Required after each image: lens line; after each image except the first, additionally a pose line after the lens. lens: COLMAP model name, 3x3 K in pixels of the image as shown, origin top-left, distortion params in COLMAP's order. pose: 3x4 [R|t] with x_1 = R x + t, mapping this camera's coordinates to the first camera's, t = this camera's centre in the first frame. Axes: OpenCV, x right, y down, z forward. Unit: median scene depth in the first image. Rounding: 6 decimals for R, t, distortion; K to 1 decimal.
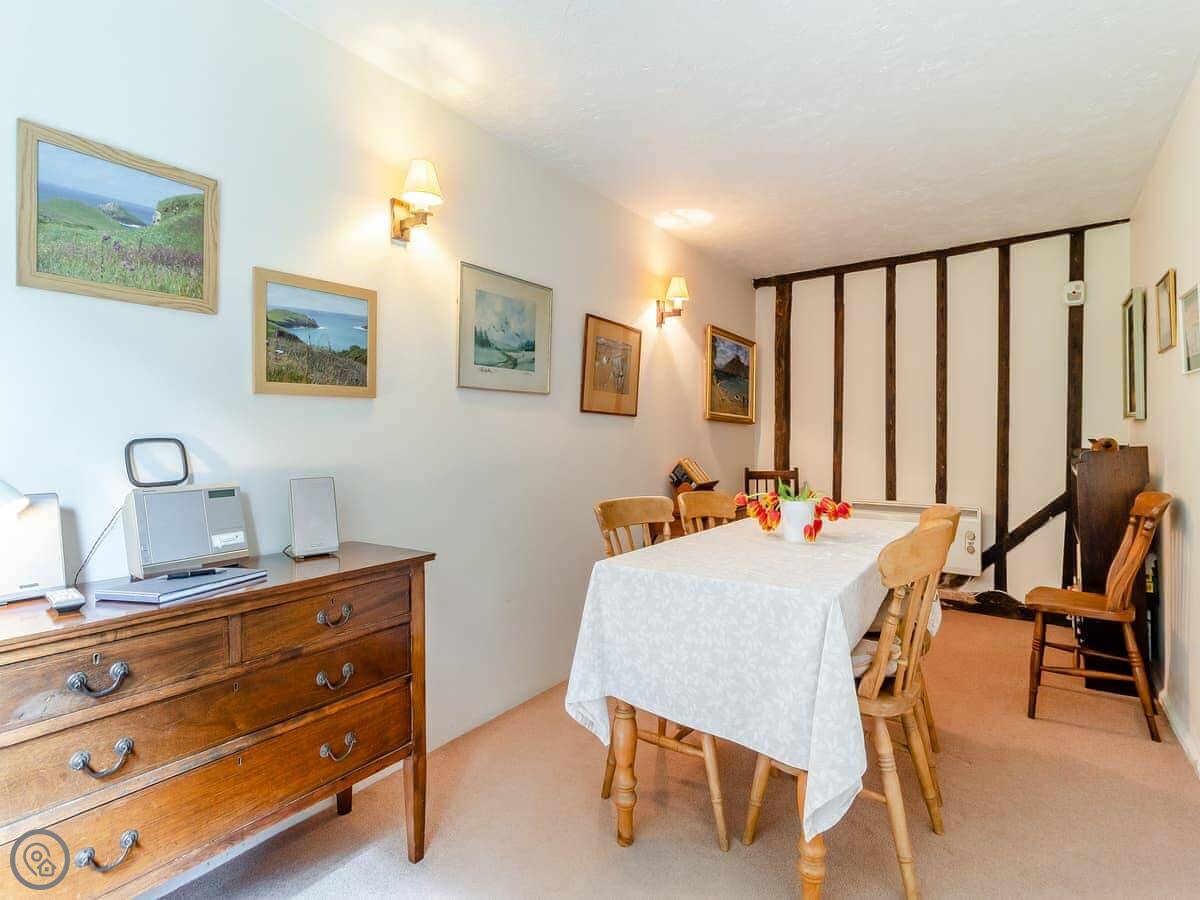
lens RADIAL K [[600.0, 0, 600.2], [0, 600.0, 438.9], [0, 0, 1]] dist [-0.002445, -0.000302]
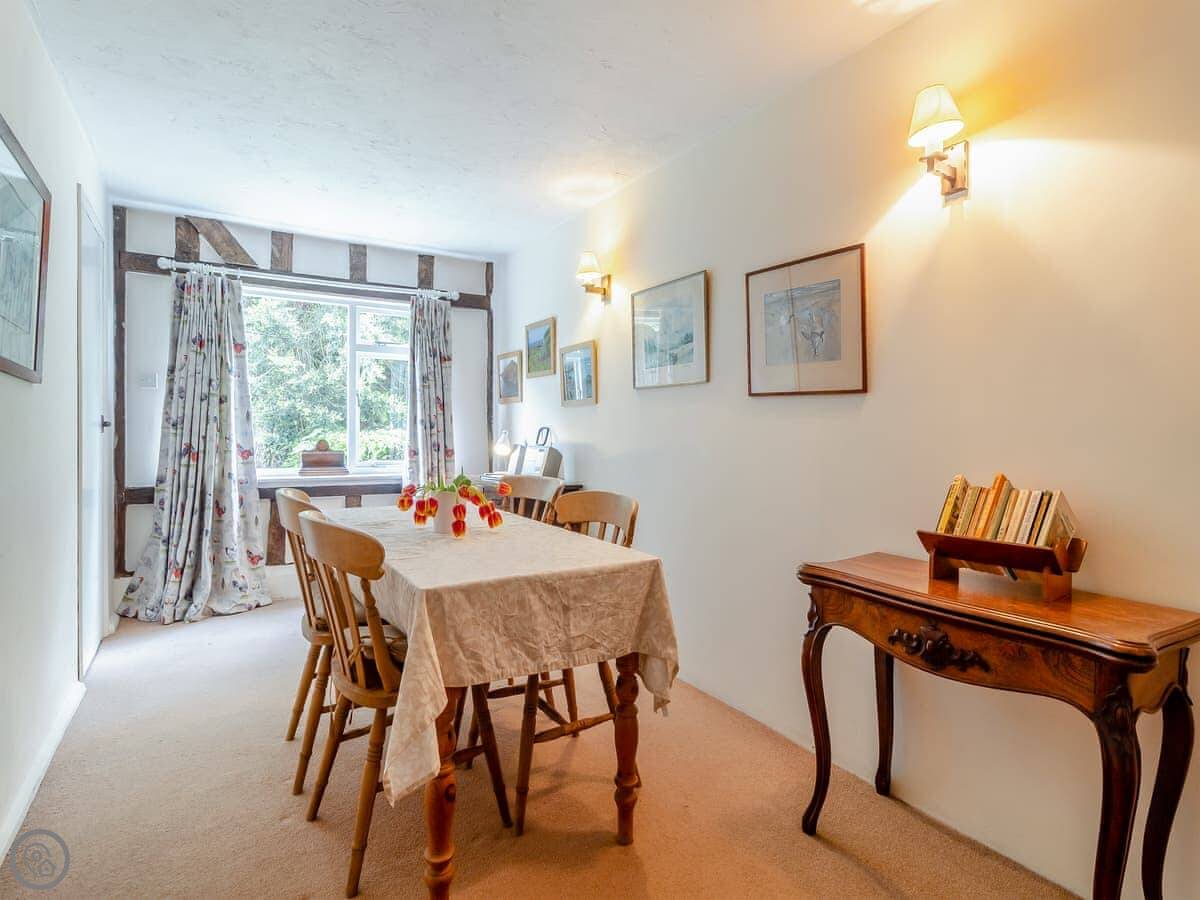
lens RADIAL K [[600.0, 0, 600.2], [0, 600.0, 438.9], [0, 0, 1]] dist [-0.002445, -0.000302]
pose [[-0.384465, 0.005934, -0.923121, 1.566829], [-0.019699, 0.999699, 0.014631, 0.007494], [0.922929, 0.023810, -0.384232, 2.237916]]
